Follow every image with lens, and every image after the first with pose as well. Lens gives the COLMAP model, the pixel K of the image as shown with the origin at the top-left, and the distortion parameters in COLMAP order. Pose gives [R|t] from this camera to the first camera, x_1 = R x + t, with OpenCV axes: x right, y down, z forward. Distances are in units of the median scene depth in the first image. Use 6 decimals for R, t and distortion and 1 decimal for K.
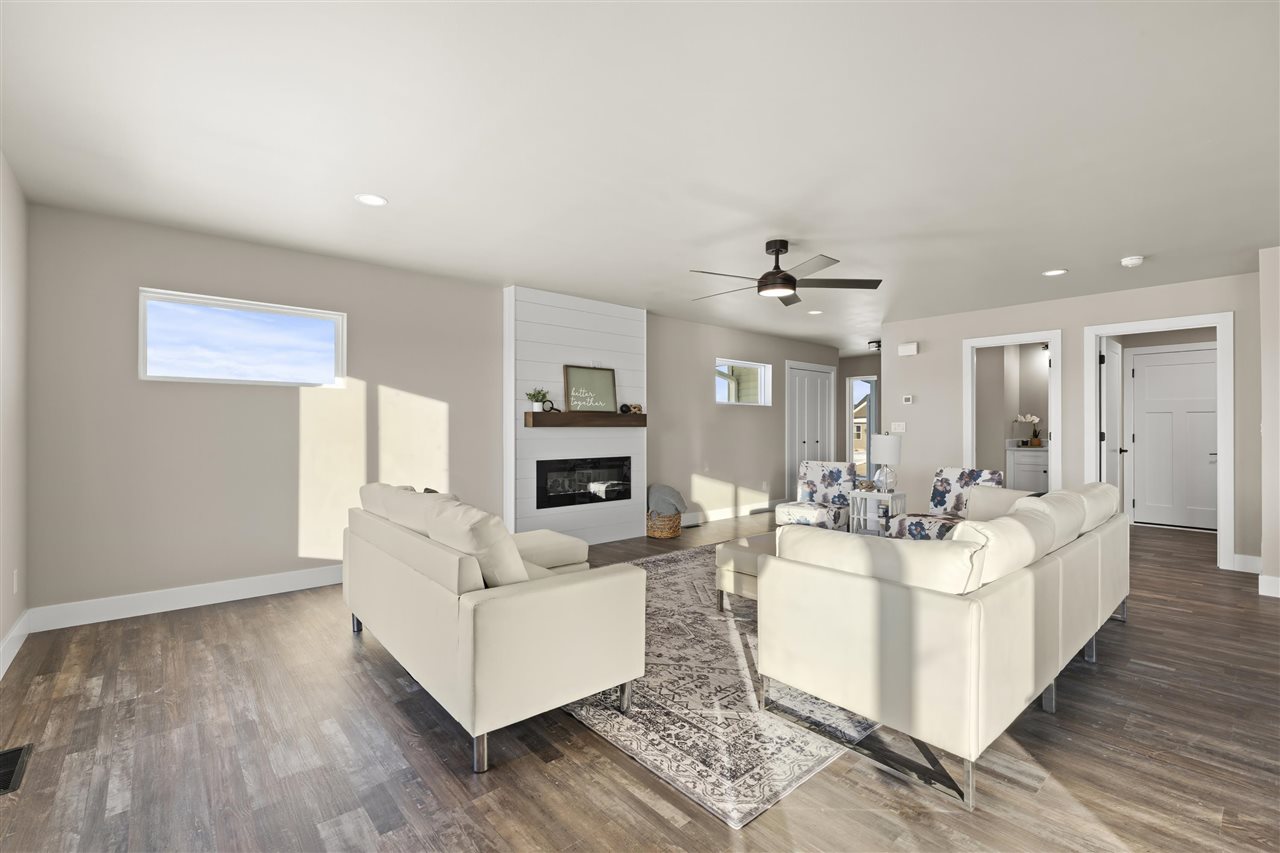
lens RADIAL K [[560.7, 0, 648.5], [0, 560.7, 426.6], [0, 0, 1]] dist [-0.007667, 0.000397]
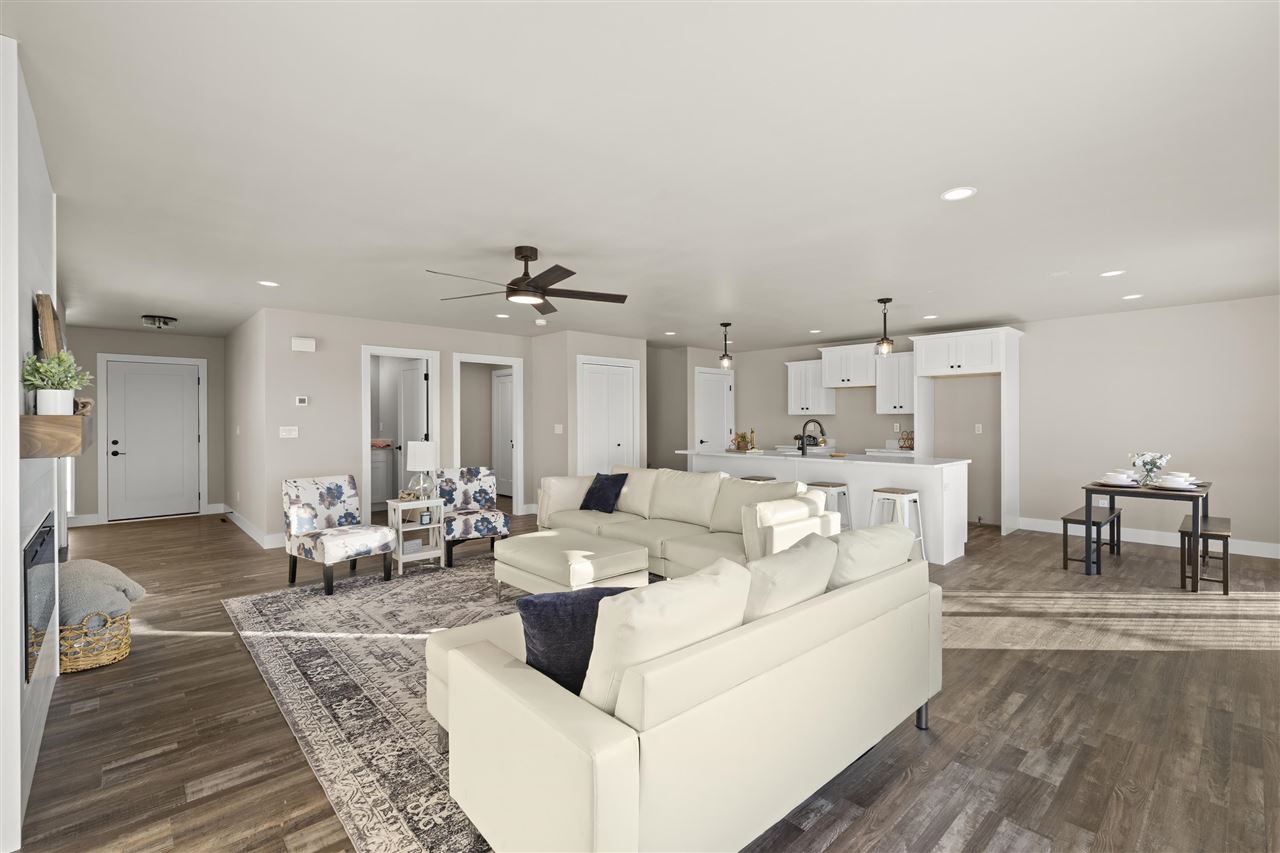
lens RADIAL K [[560.7, 0, 644.8], [0, 560.7, 425.1], [0, 0, 1]] dist [-0.007667, 0.000397]
pose [[-0.018111, -0.010602, 0.999780, -0.588350], [0.001596, 0.999942, 0.010633, -0.024661], [-0.999835, 0.001788, -0.018093, 0.635254]]
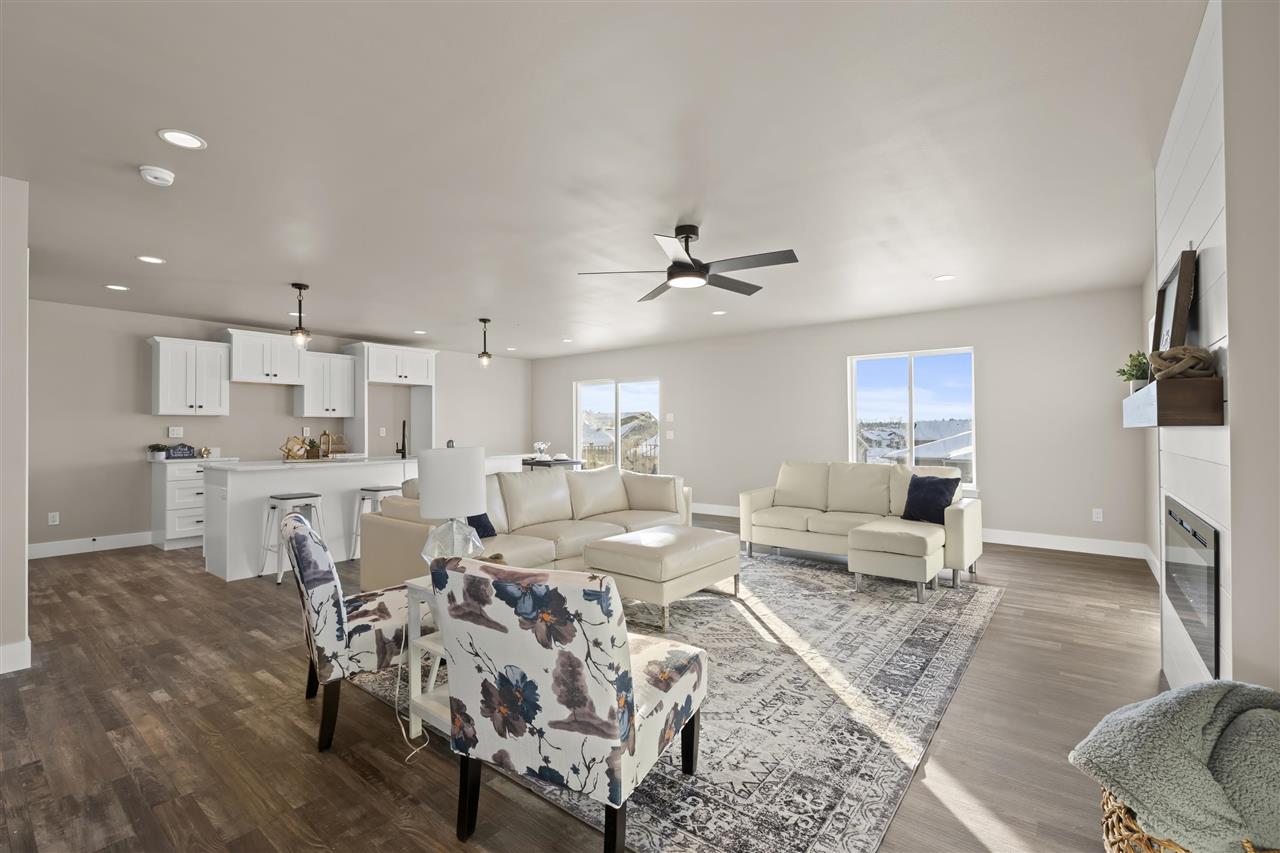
lens RADIAL K [[560.7, 0, 642.2], [0, 560.7, 423.7], [0, 0, 1]] dist [-0.007667, 0.000397]
pose [[-0.985716, 0.003417, -0.168380, 0.359592], [0.005785, 0.999891, -0.013570, 0.003581], [0.168315, -0.014350, -0.985629, 1.478035]]
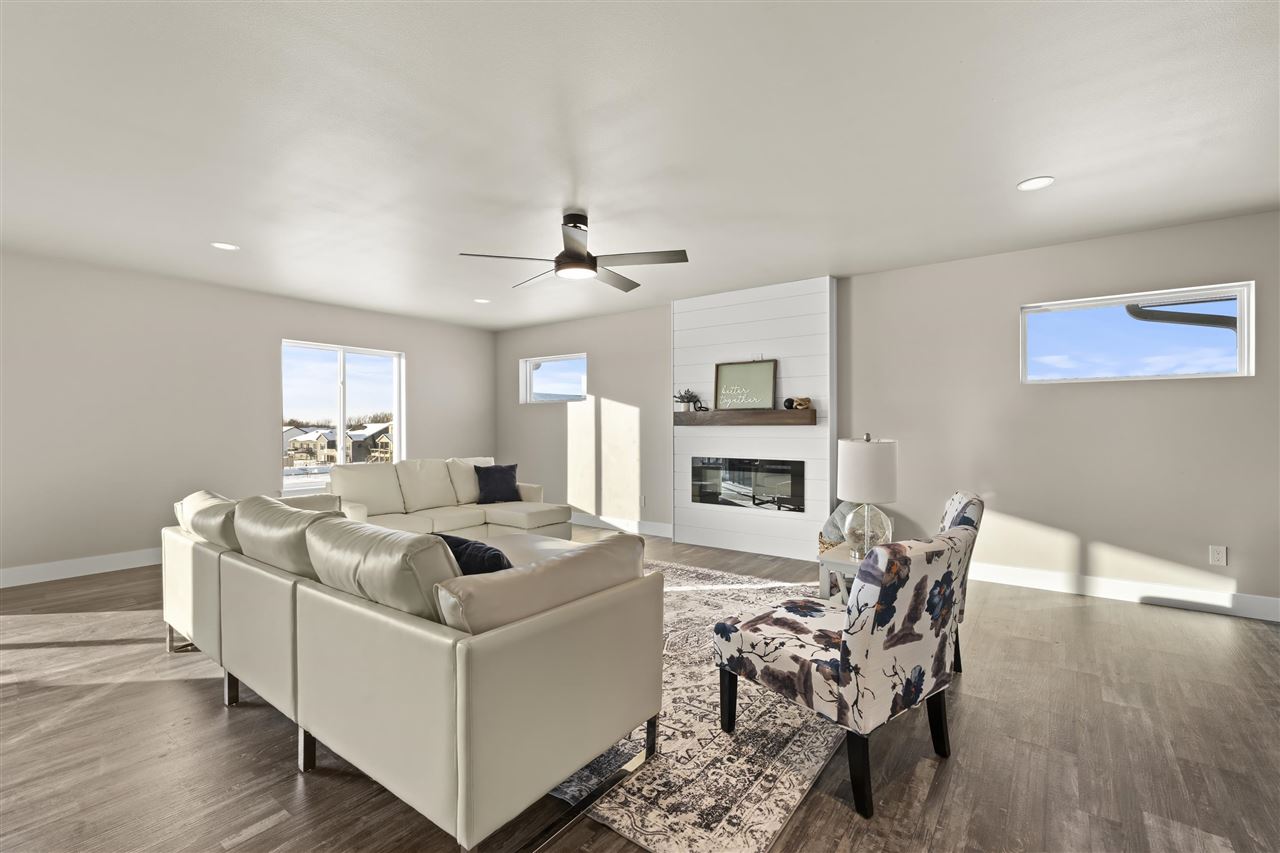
lens RADIAL K [[560.7, 0, 637.5], [0, 560.7, 422.9], [0, 0, 1]] dist [-0.007667, 0.000397]
pose [[0.194230, -0.009088, -0.980914, 0.882152], [0.002121, 0.999959, -0.008845, 0.004690], [0.980954, -0.000362, 0.194242, 0.723232]]
